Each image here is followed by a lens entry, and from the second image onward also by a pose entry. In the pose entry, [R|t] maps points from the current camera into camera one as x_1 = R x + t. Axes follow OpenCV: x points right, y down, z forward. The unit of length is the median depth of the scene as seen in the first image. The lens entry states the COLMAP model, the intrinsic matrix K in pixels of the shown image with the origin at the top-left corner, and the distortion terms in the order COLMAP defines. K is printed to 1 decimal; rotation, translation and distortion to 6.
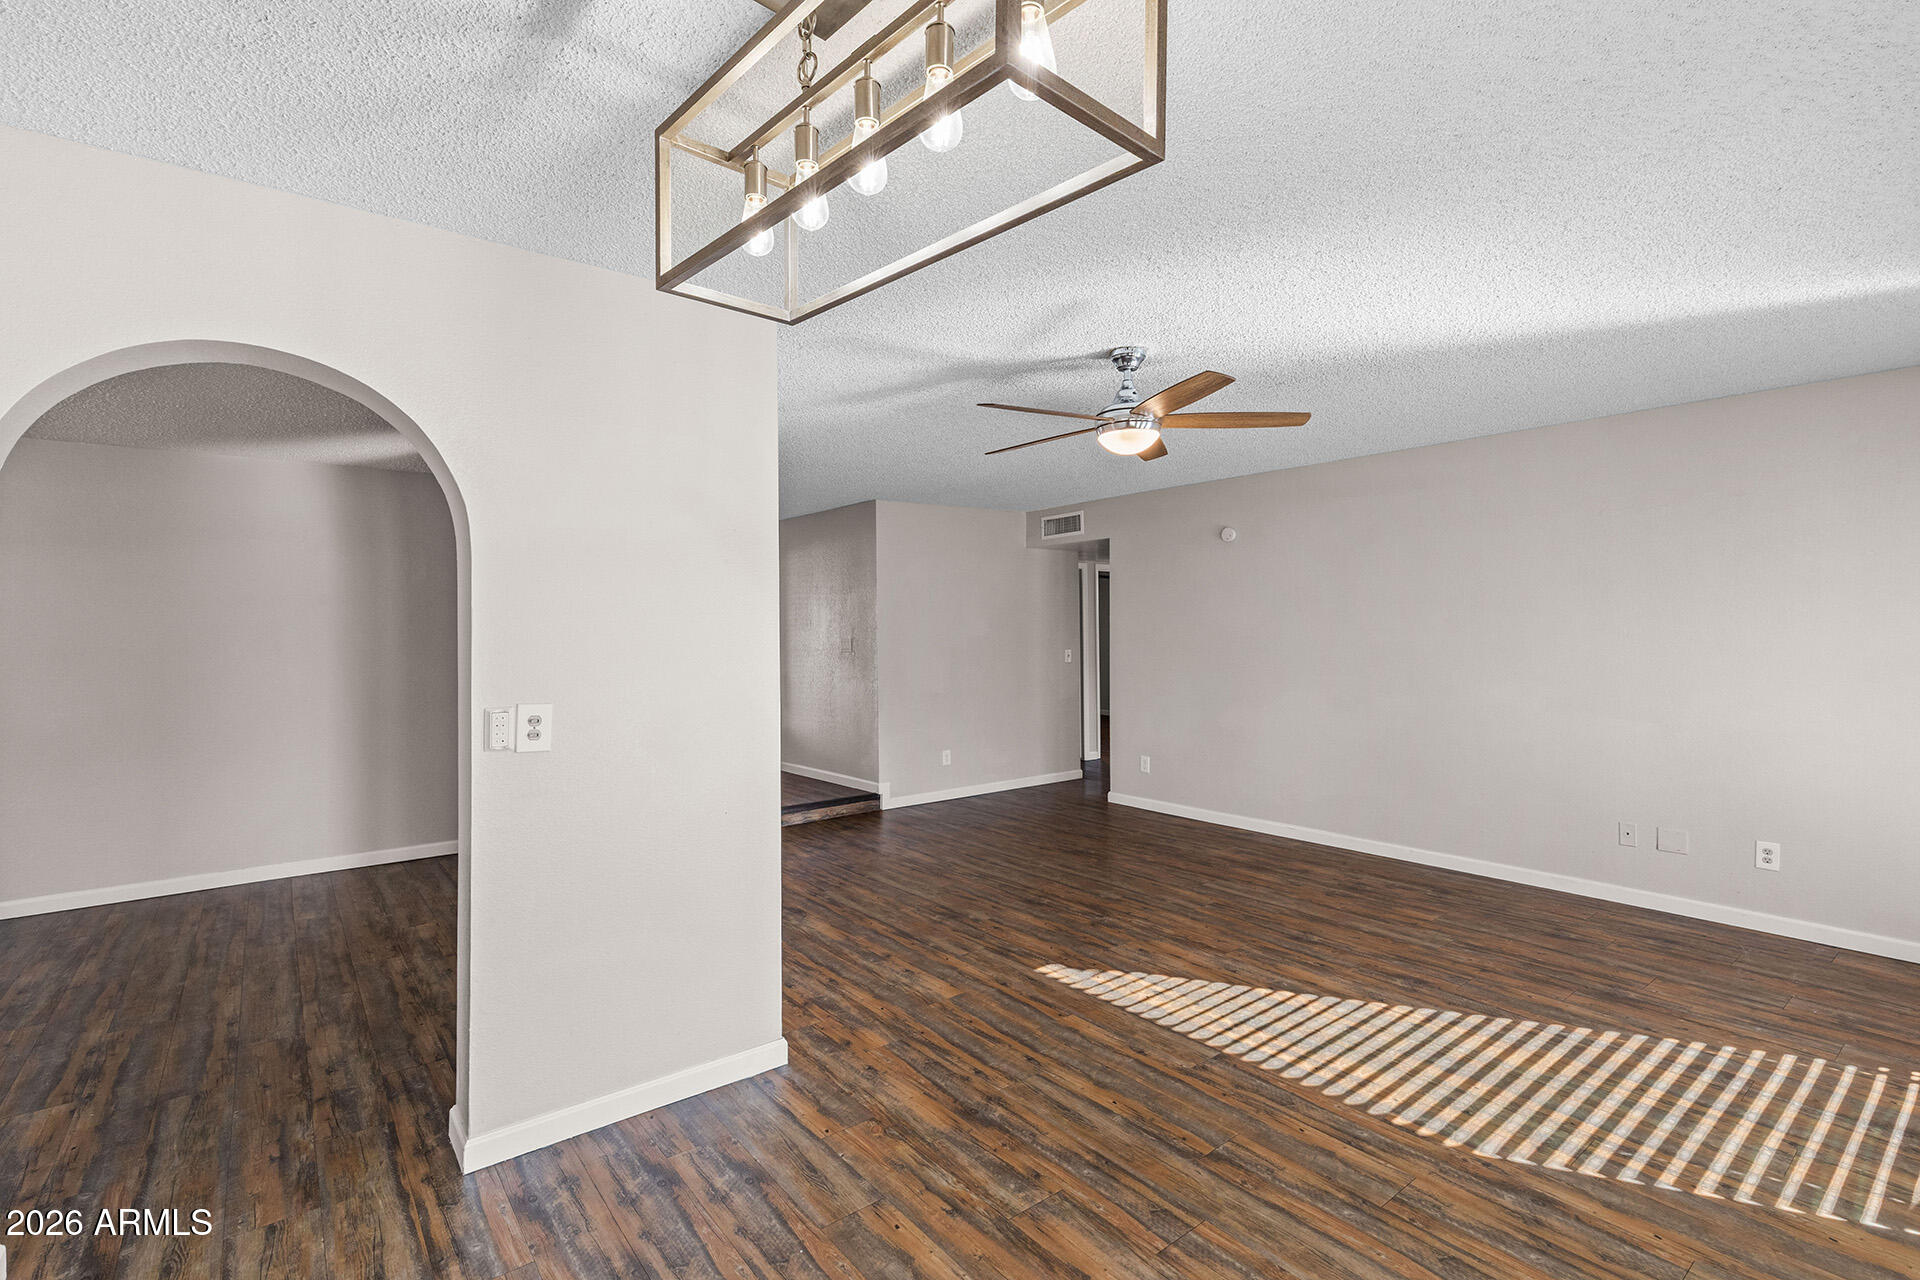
lens RADIAL K [[881.3, 0, 972.9], [0, 881.3, 633.0], [0, 0, 1]] dist [0.009506, -0.003073]
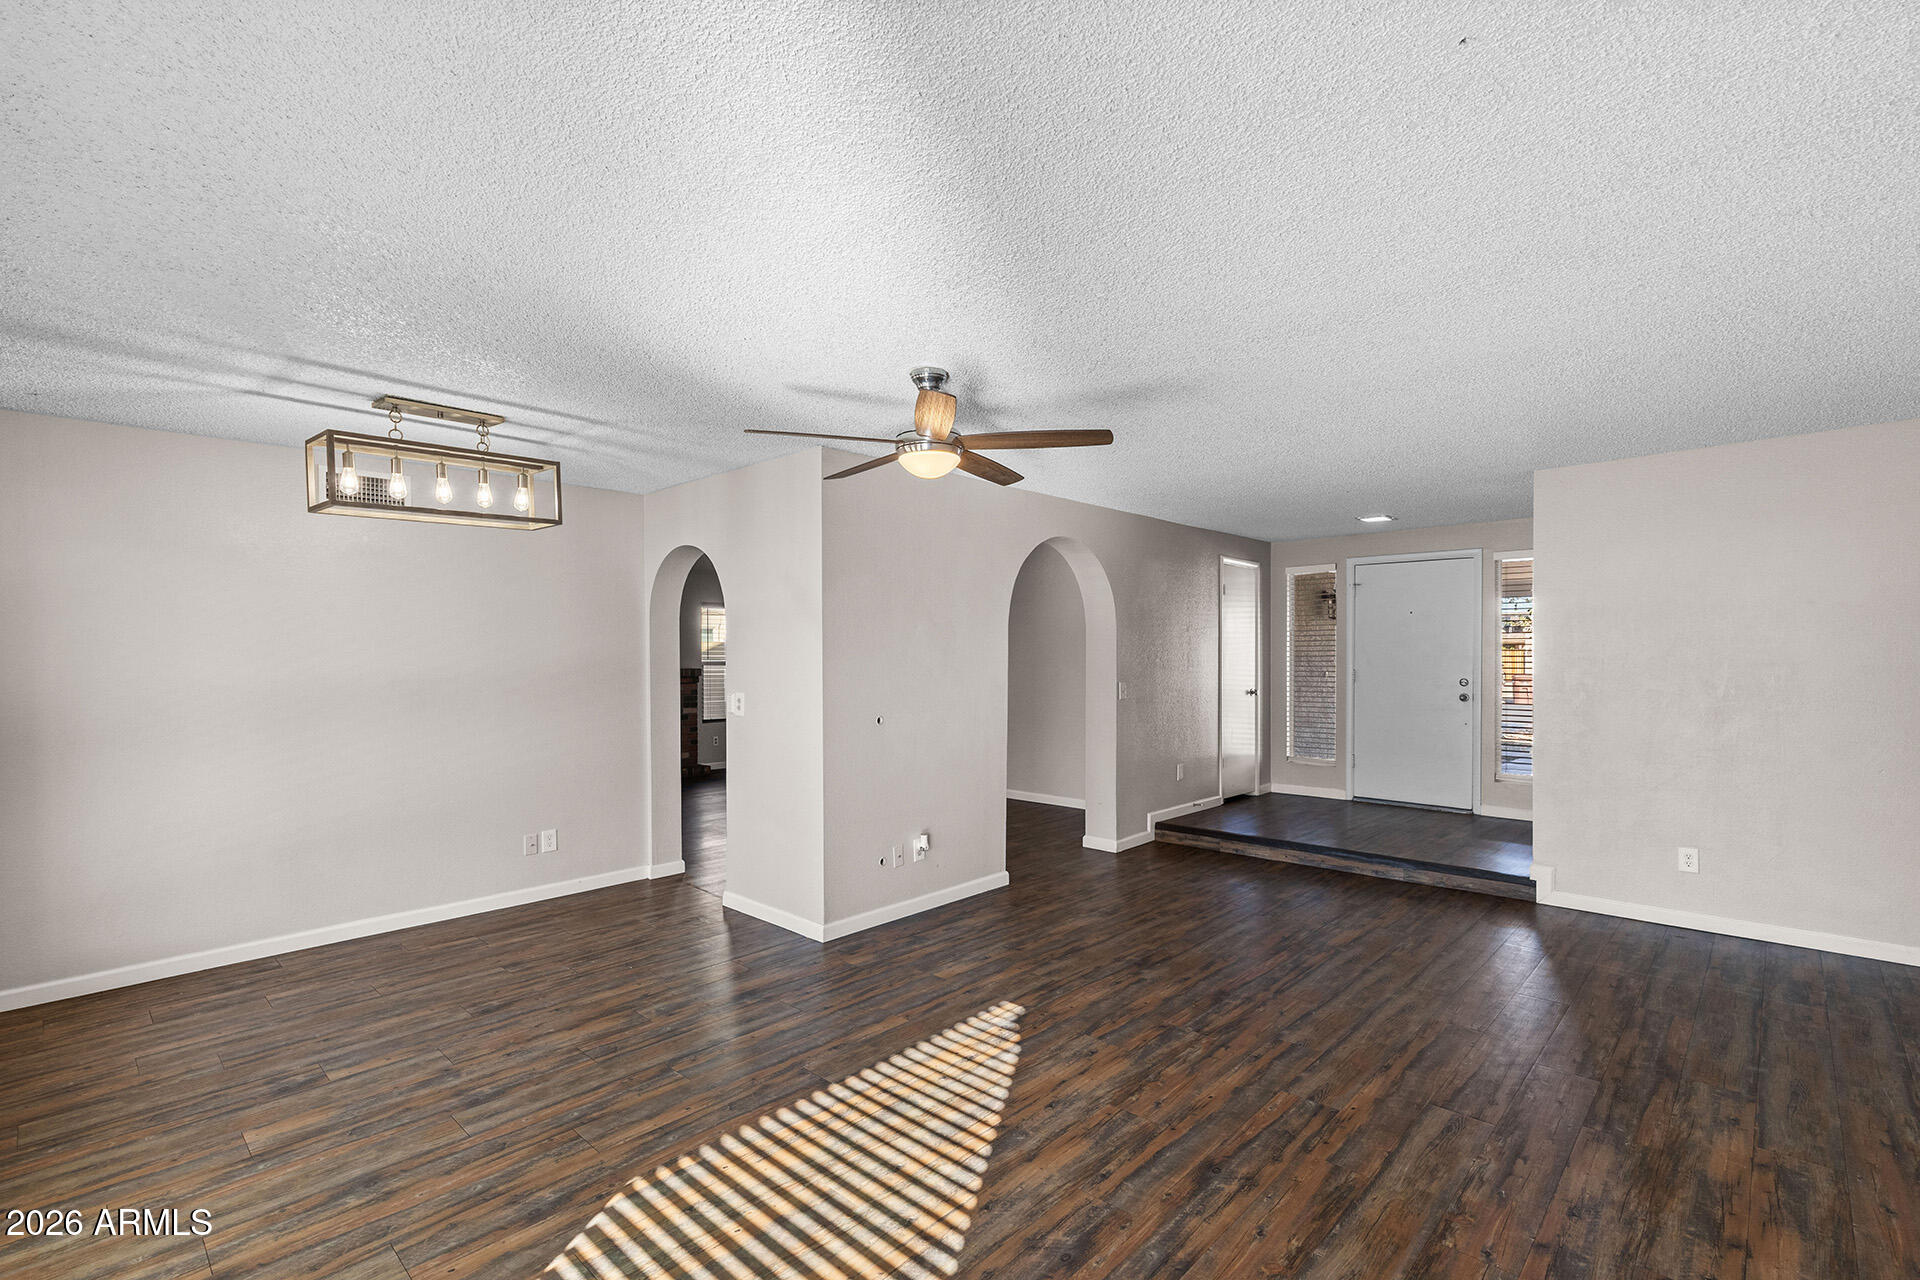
lens RADIAL K [[881.3, 0, 945.6], [0, 881.3, 653.9], [0, 0, 1]] dist [0.009506, -0.003073]
pose [[0.119616, 0.007859, -0.992789, 1.136814], [-0.000243, 0.999969, 0.007887, -0.016692], [0.992820, -0.000702, 0.119614, 0.891750]]
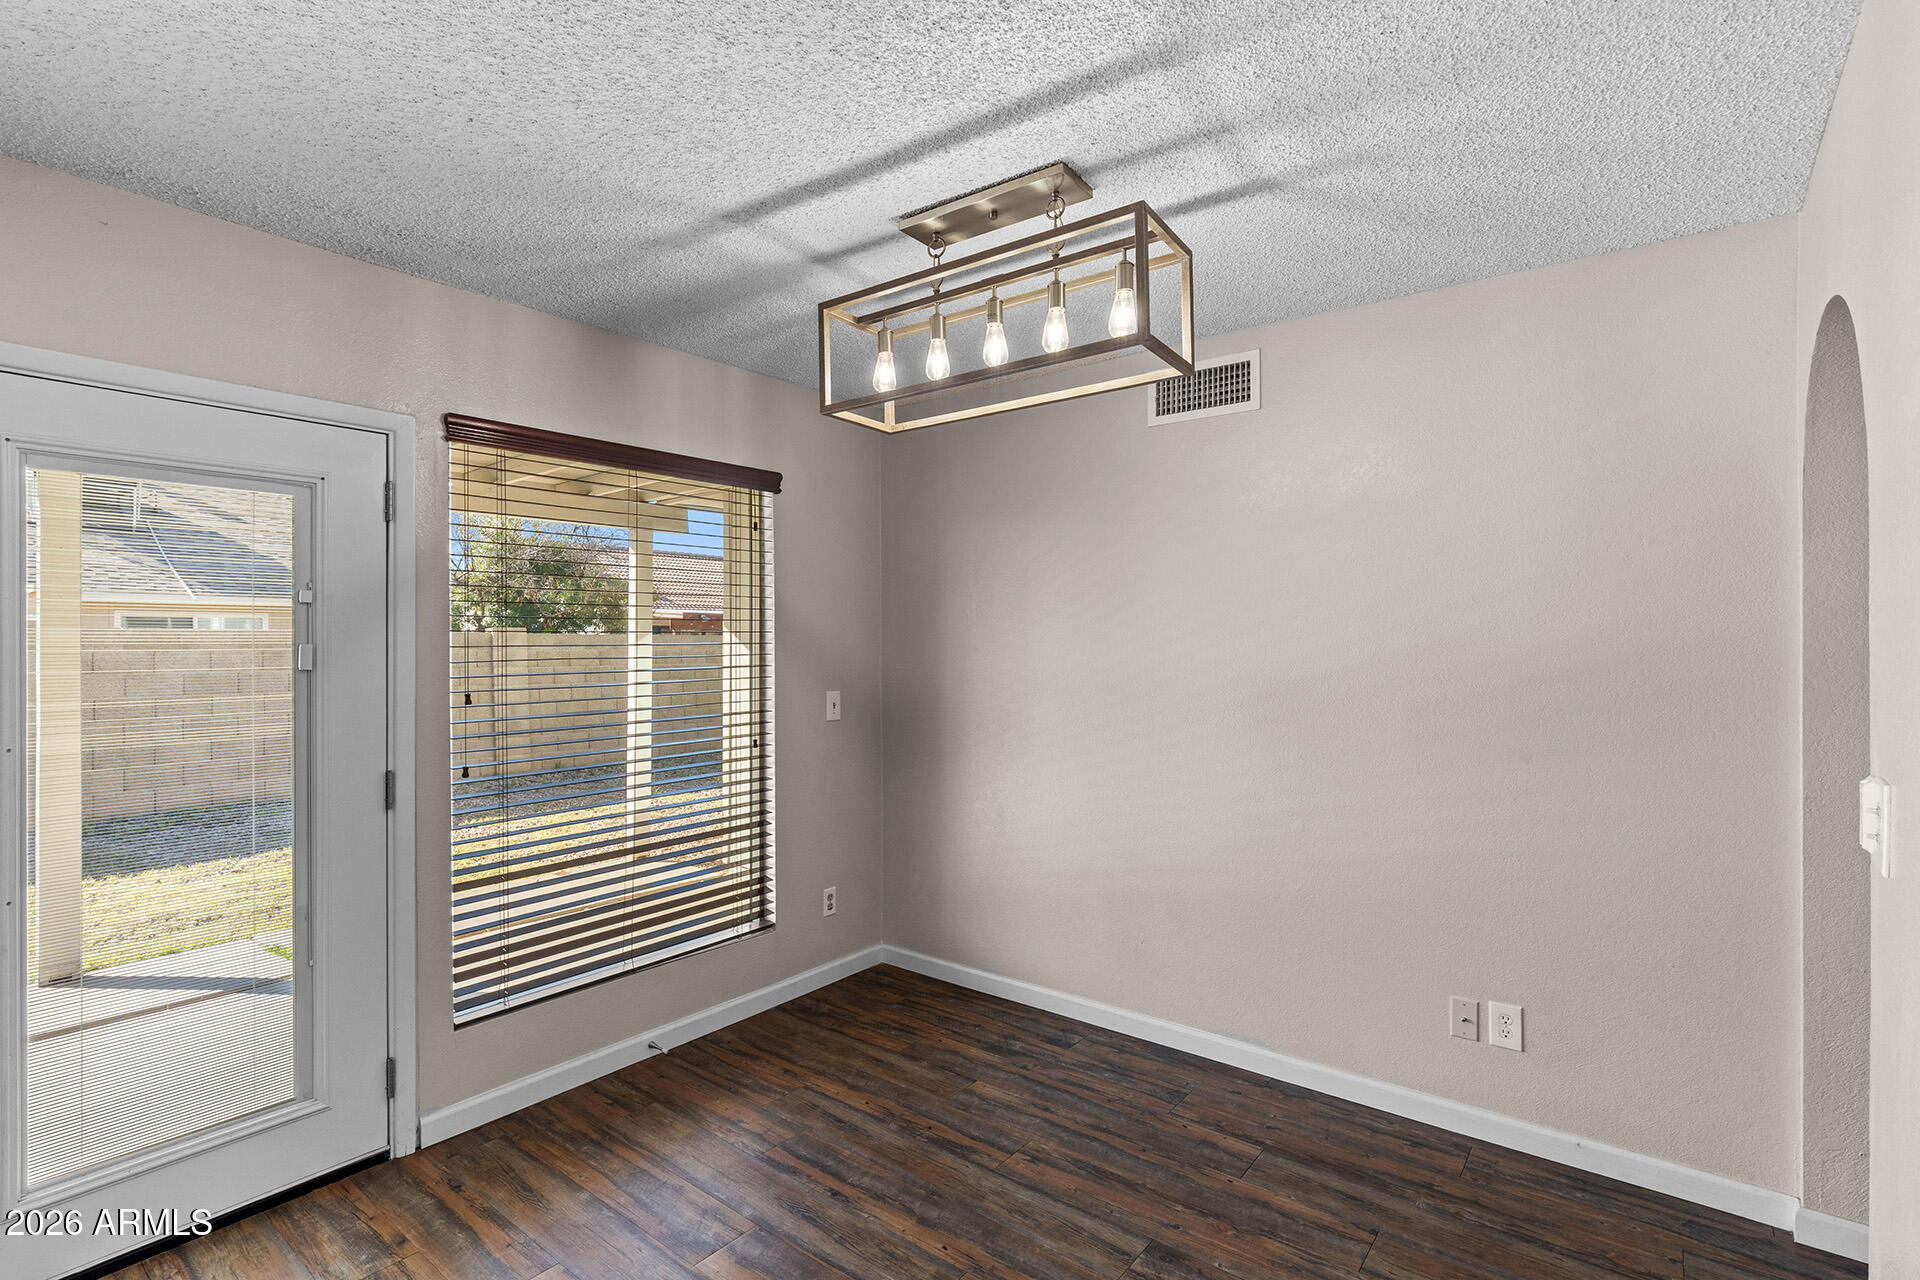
lens RADIAL K [[926.2, 0, 962.0], [0, 926.2, 627.8], [0, 0, 1]] dist [-0.005453, 0.003287]
pose [[-0.971601, 0.001409, -0.236623, 0.145571], [-0.000445, 0.999970, 0.007780, -0.022076], [0.236627, 0.007664, -0.971570, 1.039353]]
